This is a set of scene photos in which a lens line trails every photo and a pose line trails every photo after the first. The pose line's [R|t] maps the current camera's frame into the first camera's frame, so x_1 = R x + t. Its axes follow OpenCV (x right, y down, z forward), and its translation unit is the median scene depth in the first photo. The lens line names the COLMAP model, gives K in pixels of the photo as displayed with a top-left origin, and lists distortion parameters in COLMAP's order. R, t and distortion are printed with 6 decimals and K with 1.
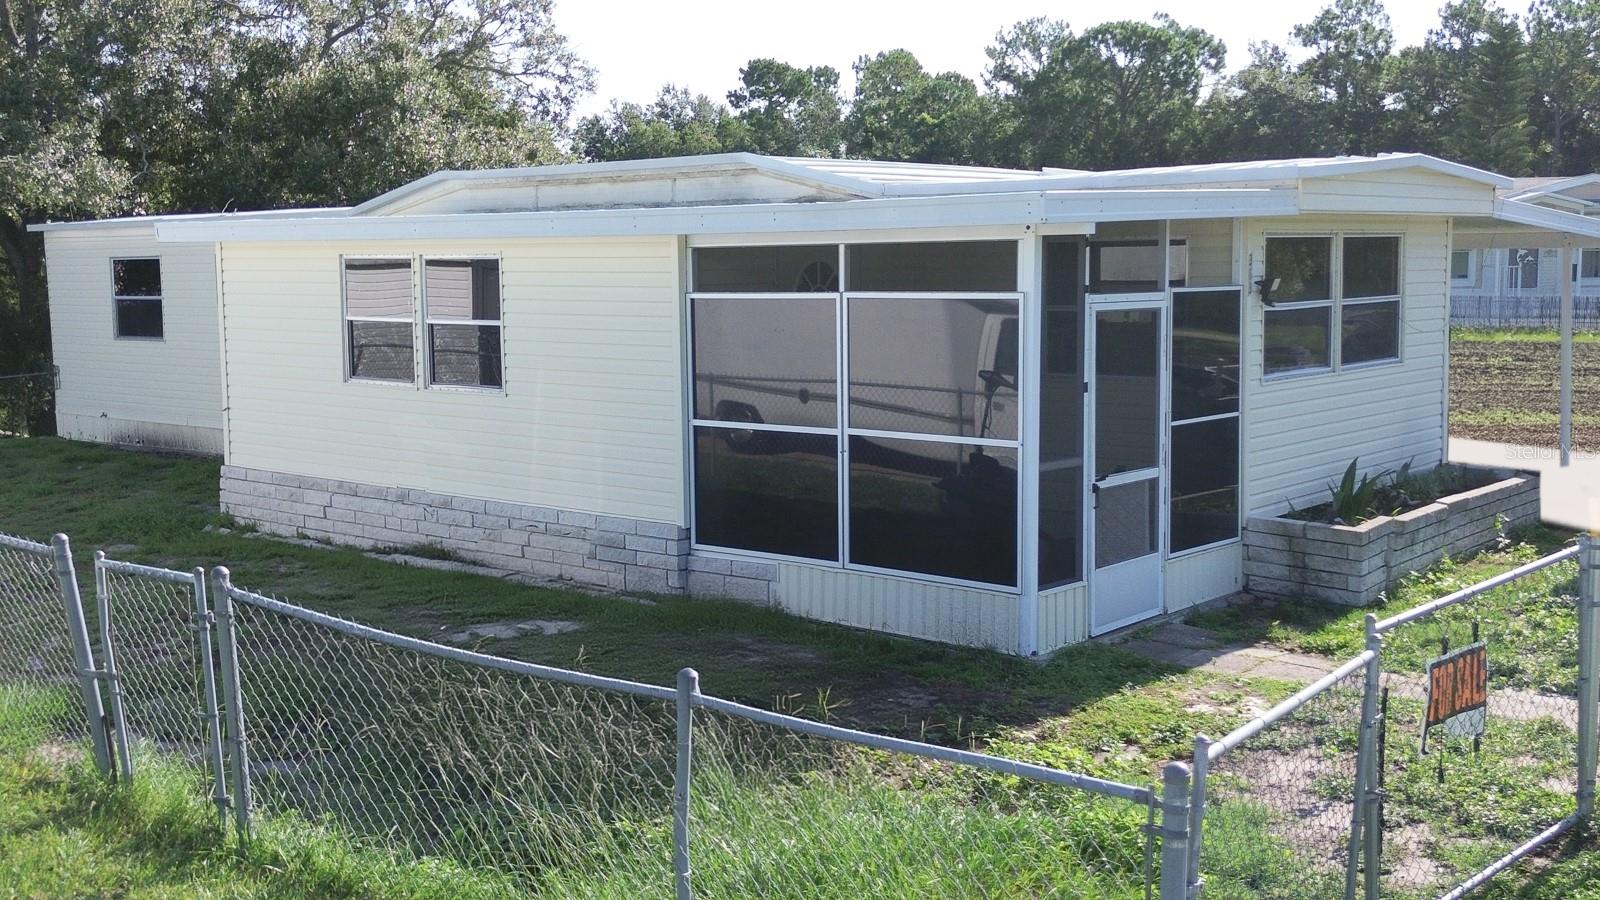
lens RADIAL K [[1732.9, 0, 800.0], [0, 1732.9, 450.0], [0, 0, 1]] dist [0.016095, 0.002277]
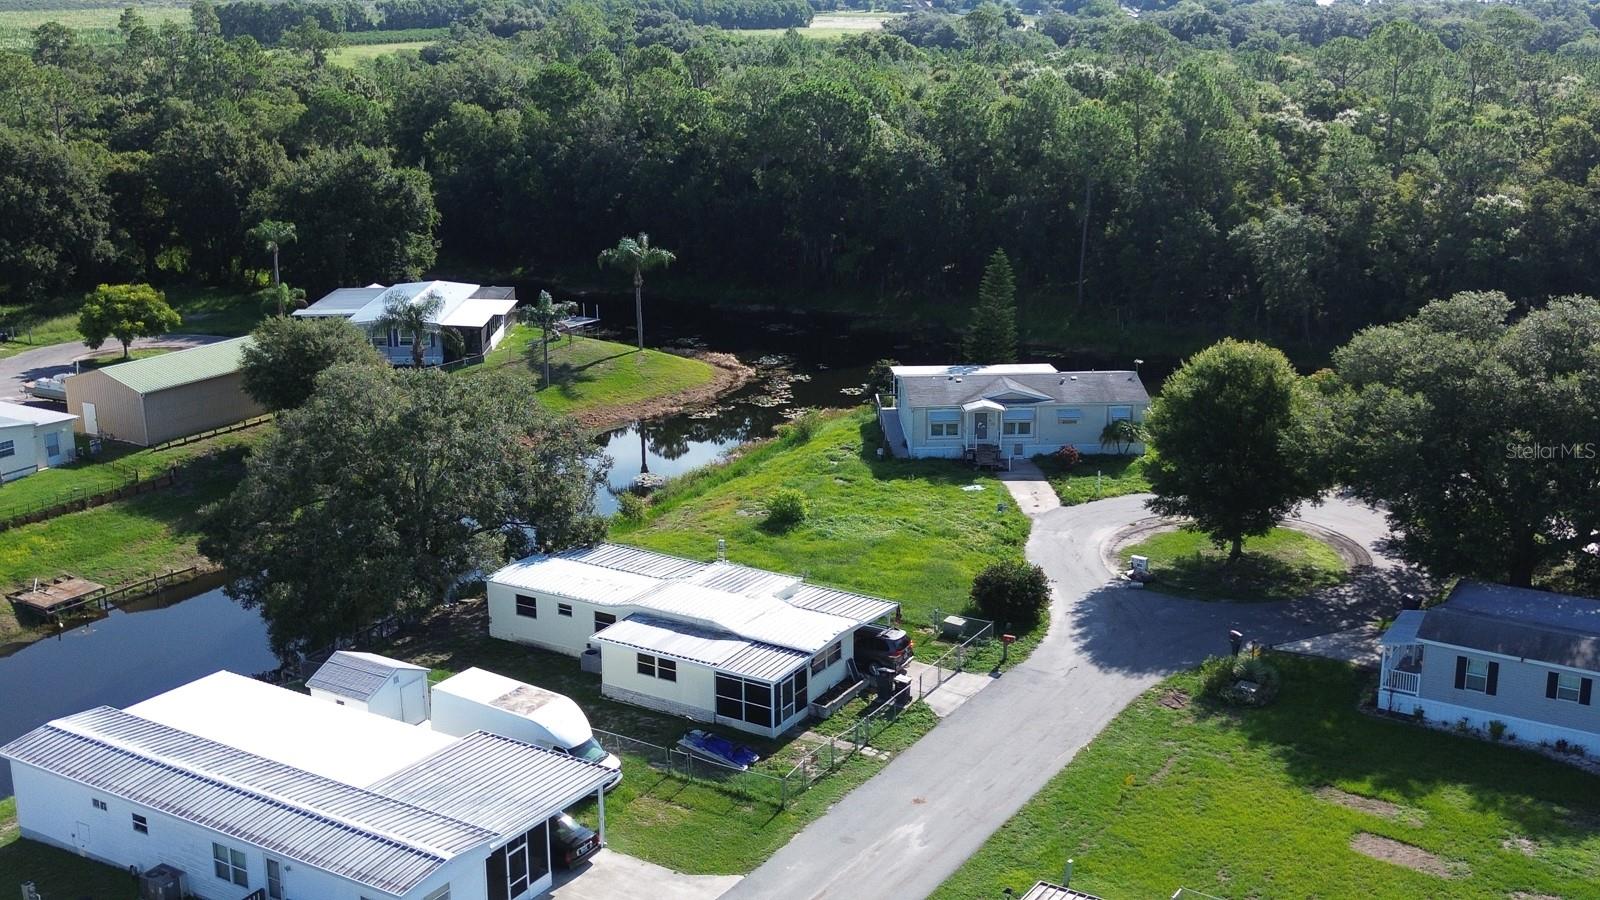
lens RADIAL K [[1732.9, 0, 800.0], [0, 1732.9, 450.0], [0, 0, 1]] dist [0.016095, 0.002277]
pose [[0.987708, -0.041721, 0.150643, -0.639436], [0.017820, 0.987493, 0.156653, -1.773641], [-0.155294, -0.152043, 0.976098, -4.723157]]
